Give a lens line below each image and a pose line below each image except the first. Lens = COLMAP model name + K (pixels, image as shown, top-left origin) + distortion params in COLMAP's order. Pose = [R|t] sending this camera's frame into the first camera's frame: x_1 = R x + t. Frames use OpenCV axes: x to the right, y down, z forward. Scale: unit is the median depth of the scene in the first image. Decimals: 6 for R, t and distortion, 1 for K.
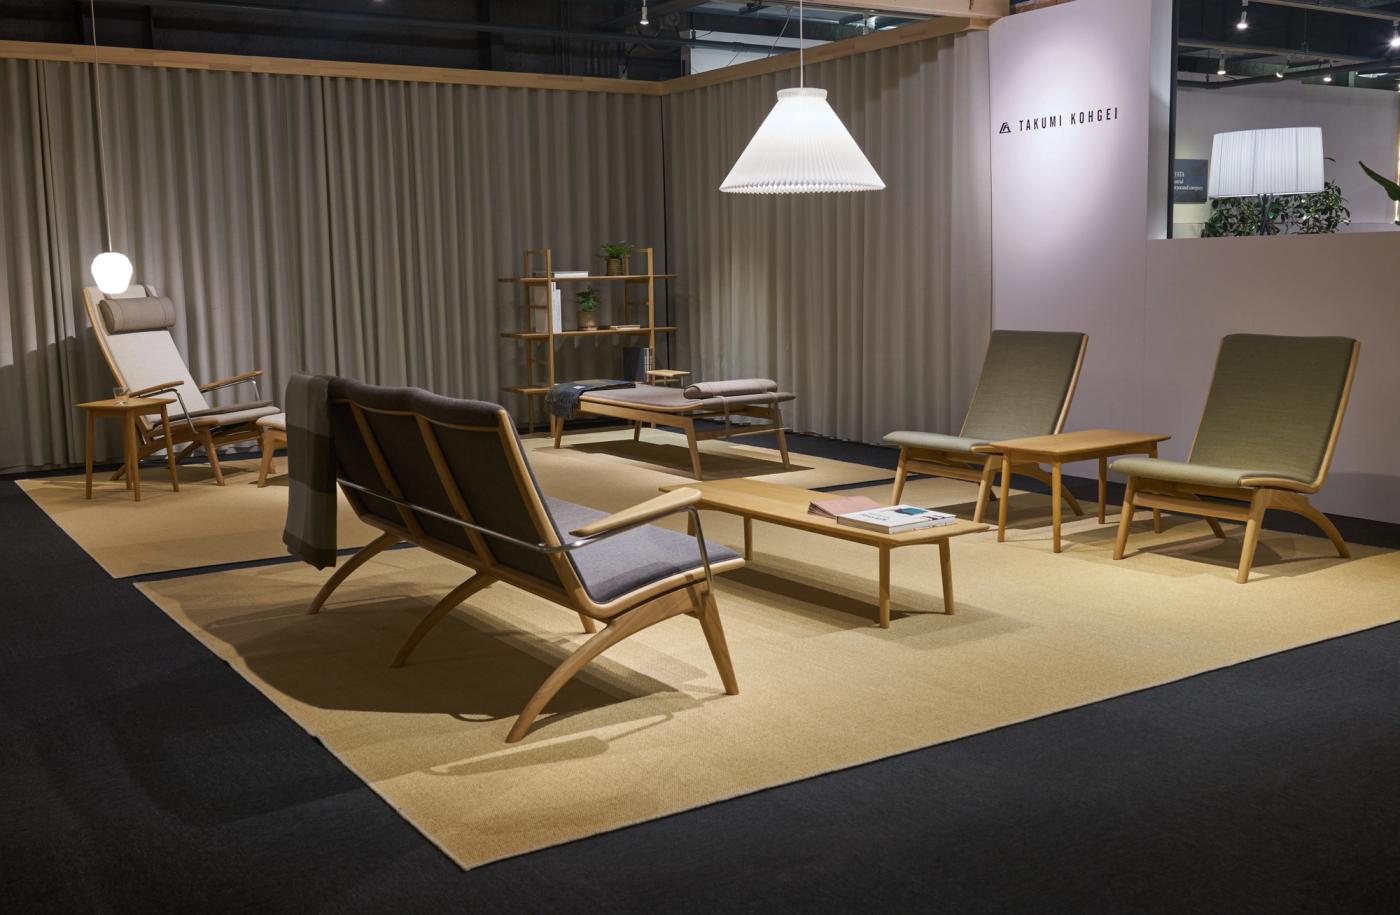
lens RADIAL K [[1392.6, 0, 700.0], [0, 1392.6, 457.5], [0, 0, 1]] dist [-0.041146, 0.013735]
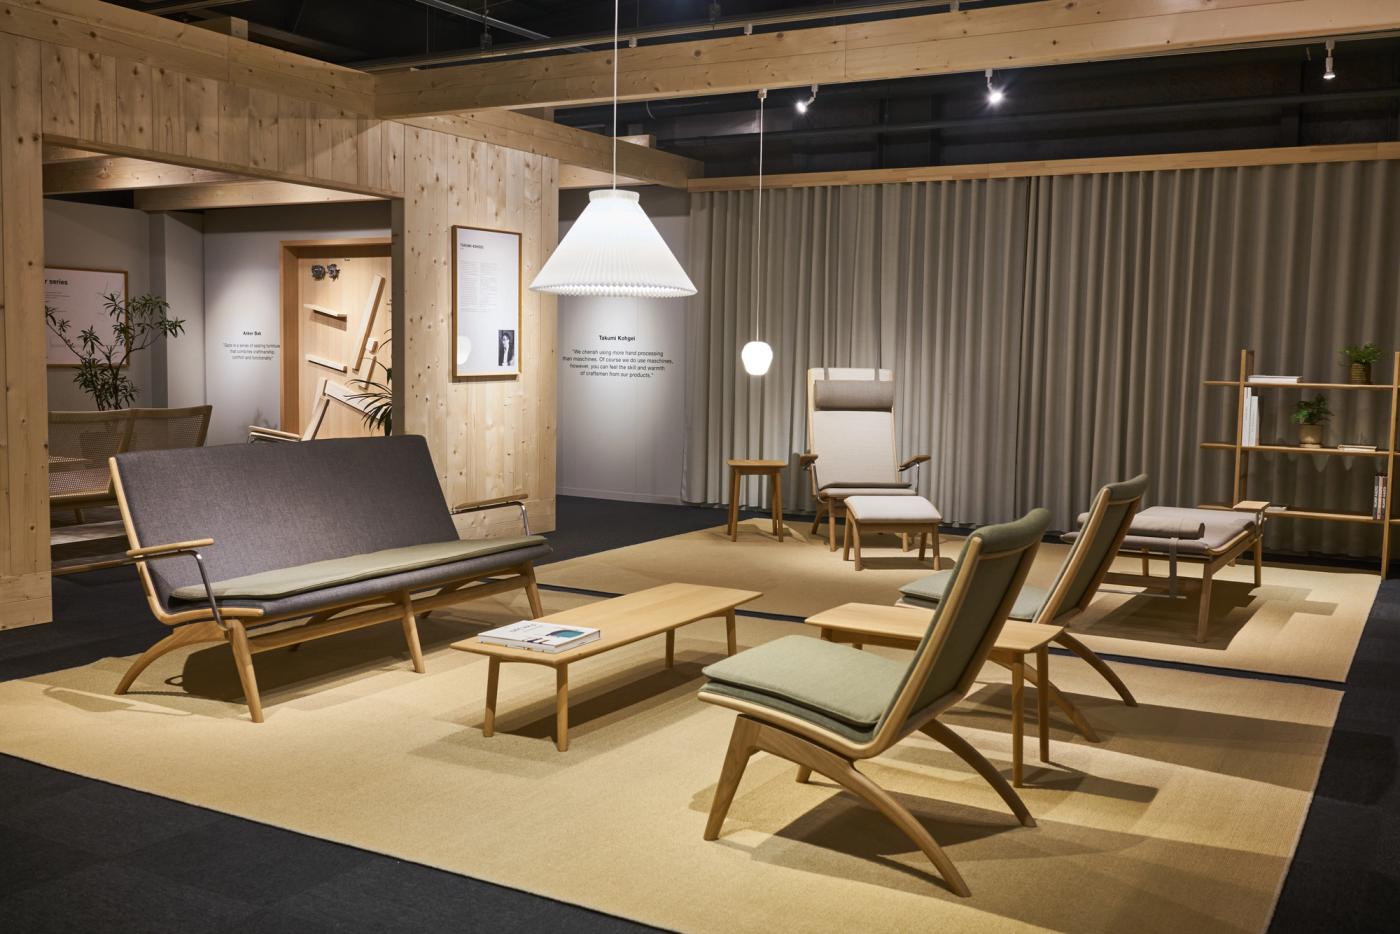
lens RADIAL K [[1336.8, 0, 700.0], [0, 1336.8, 467.0], [0, 0, 1]] dist [-0.006510, 0.002549]
pose [[0.461468, 0.100679, -0.881425, 0.481494], [-0.147566, 0.988410, 0.035641, -0.056977], [0.874798, 0.113621, 0.470977, 0.317864]]
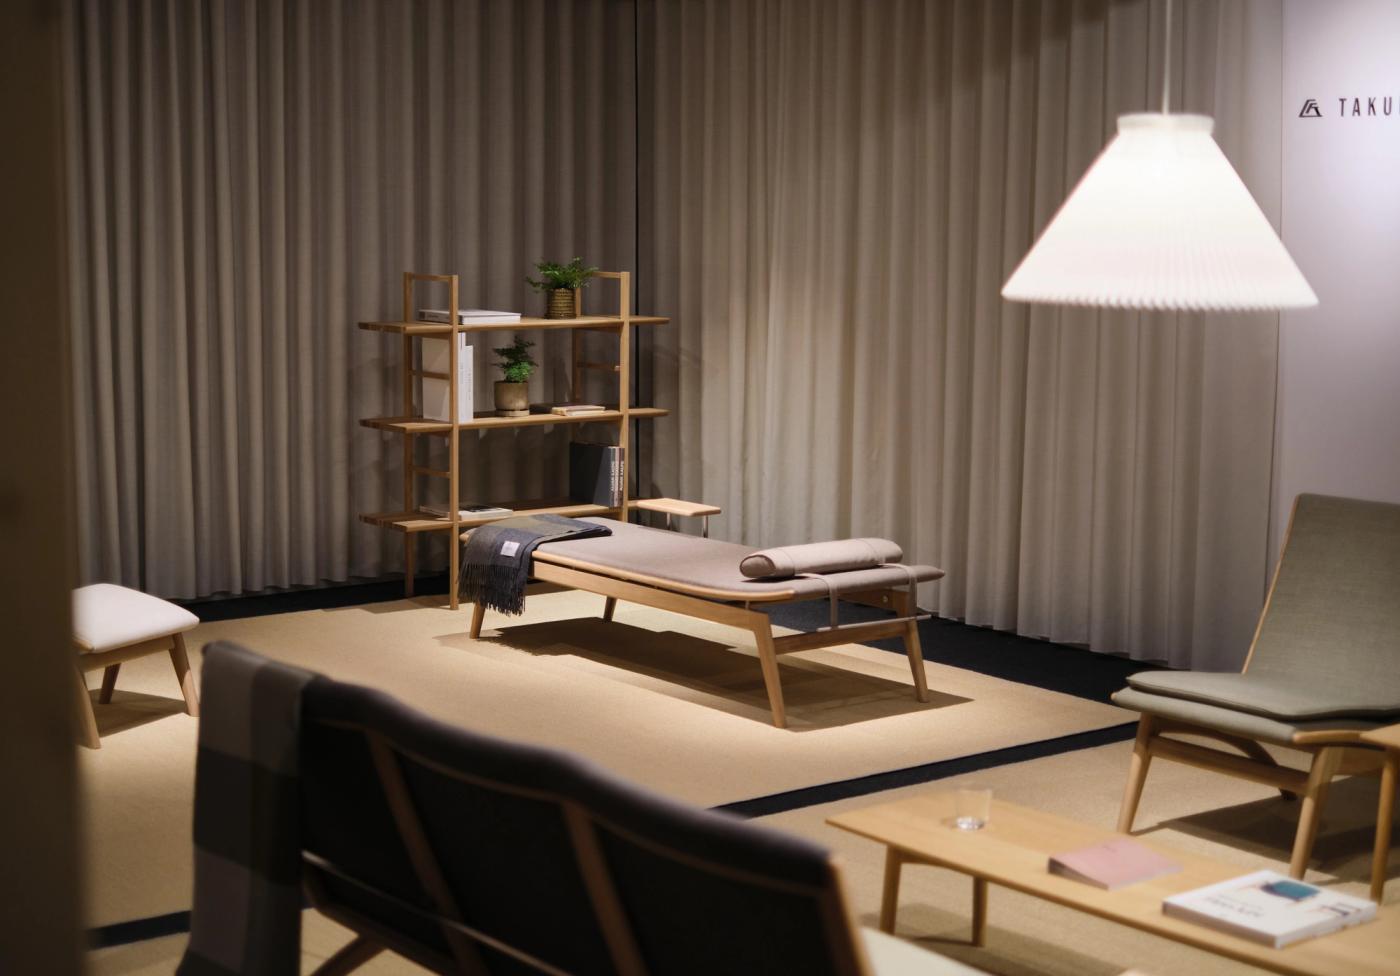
lens RADIAL K [[2309.6, 0, 700.0], [0, 2309.6, 488.0], [0, 0, 1]] dist [-0.023615, -0.071071]
pose [[0.995728, 0.014424, 0.091198, -0.094740], [-0.013474, 0.999848, -0.011020, -0.055078], [-0.091343, 0.009744, 0.995772, 0.064019]]
